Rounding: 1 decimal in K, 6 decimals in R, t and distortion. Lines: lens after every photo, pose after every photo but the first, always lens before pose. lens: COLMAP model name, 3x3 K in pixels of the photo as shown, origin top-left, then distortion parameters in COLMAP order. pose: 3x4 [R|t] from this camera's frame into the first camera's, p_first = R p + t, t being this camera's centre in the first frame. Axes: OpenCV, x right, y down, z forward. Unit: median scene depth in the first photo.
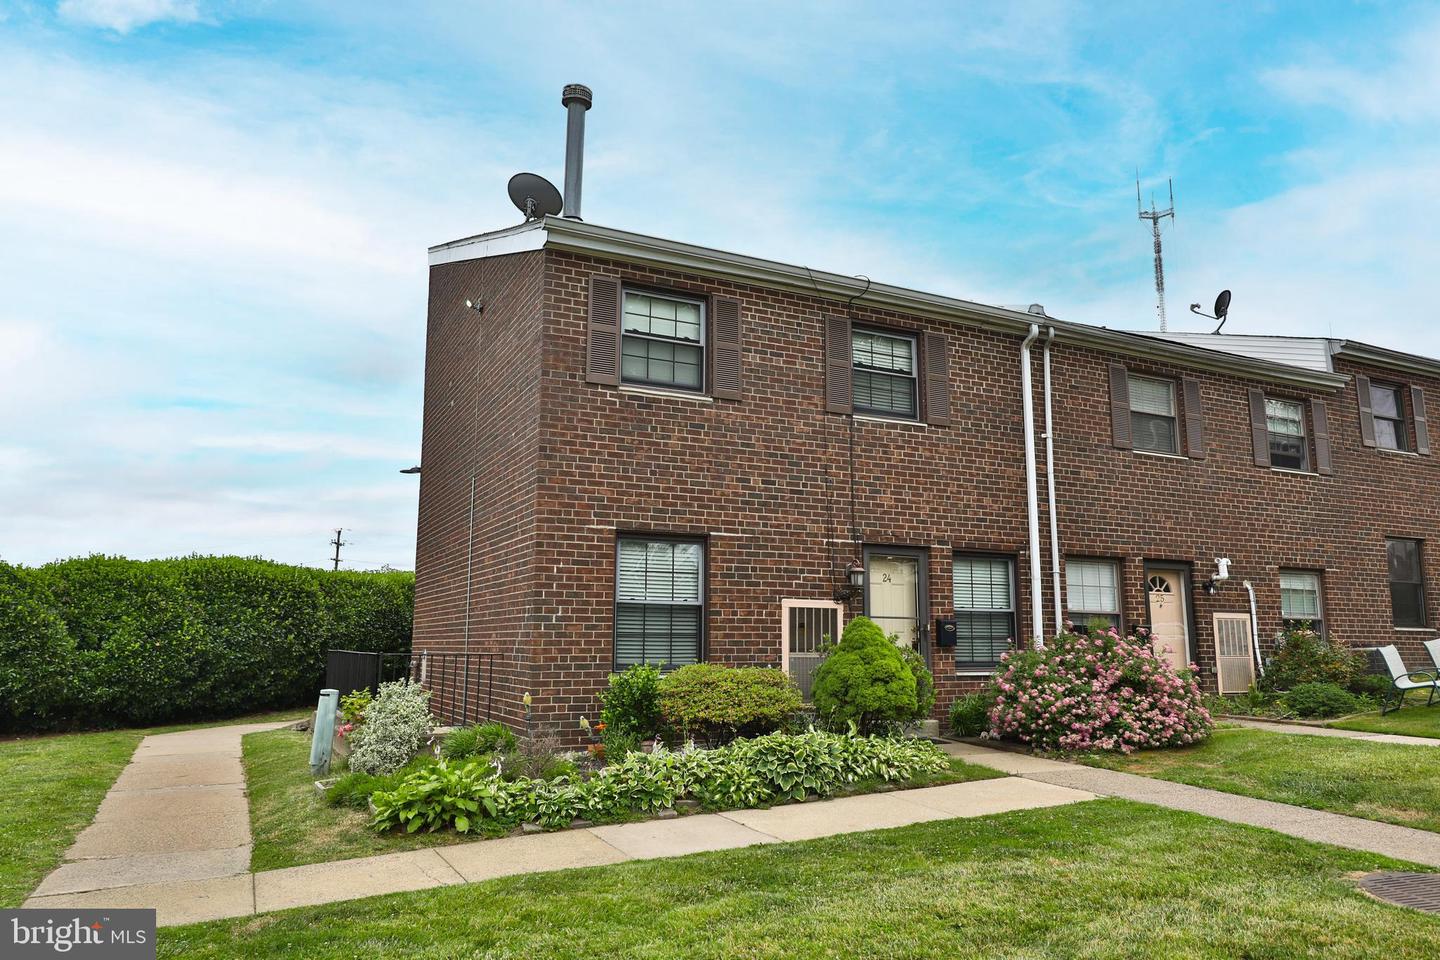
lens RADIAL K [[974.7, 0, 720.0], [0, 974.7, 480.0], [0, 0, 1]] dist [0.008697, 0.001475]
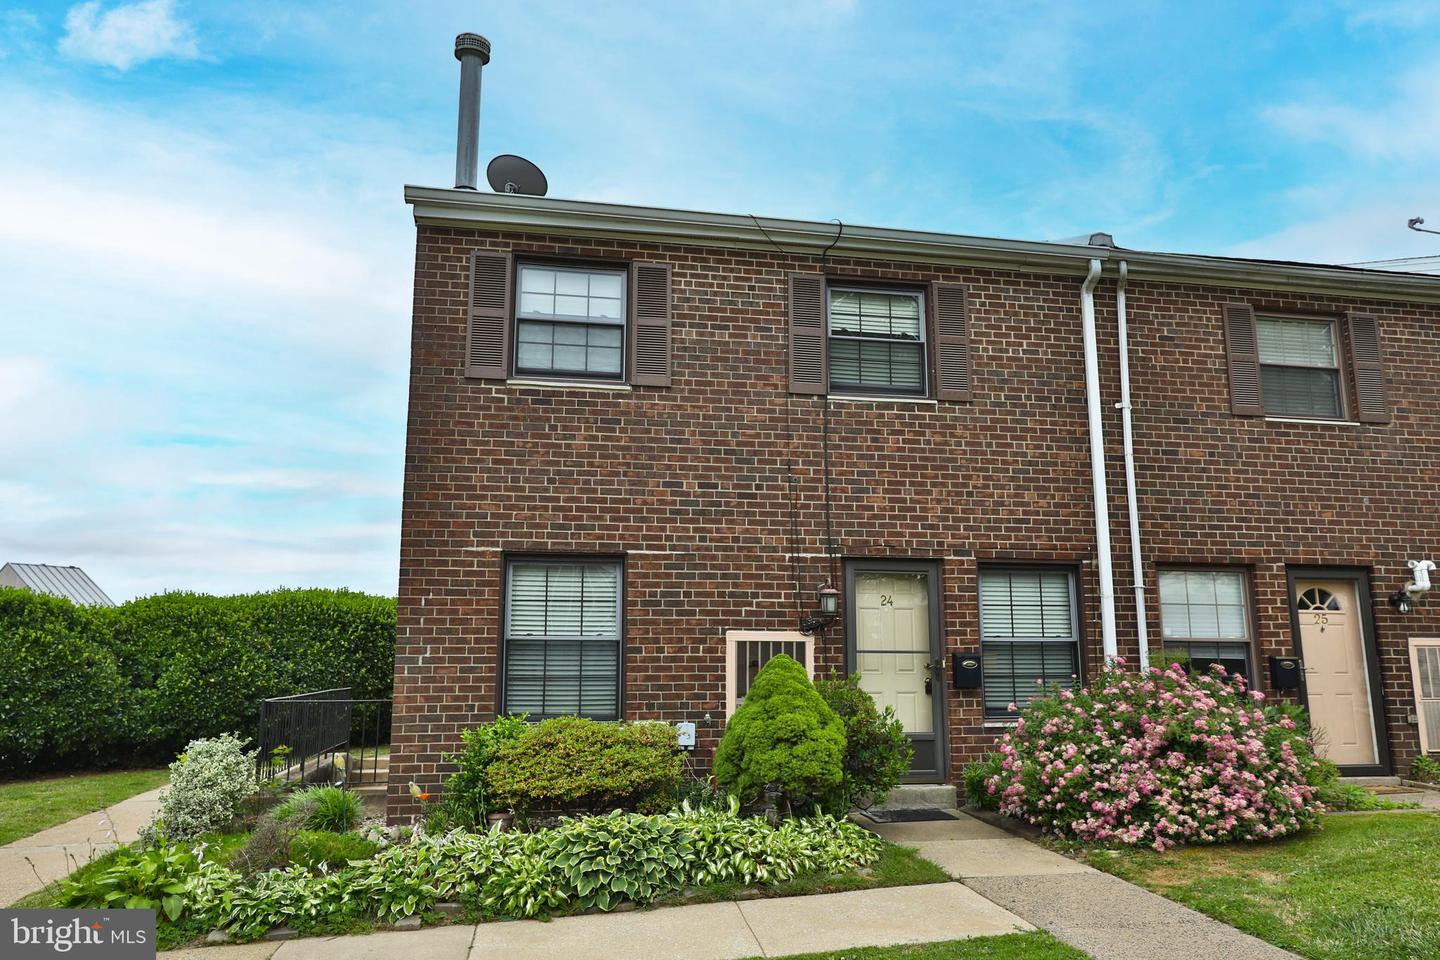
lens RADIAL K [[1014.9, 0, 720.0], [0, 1014.9, 480.0], [0, 0, 1]] dist [0.011450, 0.004266]
pose [[0.965788, -0.051544, -0.254157, 0.260207], [0.048119, 0.998648, -0.019680, 0.014110], [0.254828, 0.006777, 0.966963, 0.183984]]
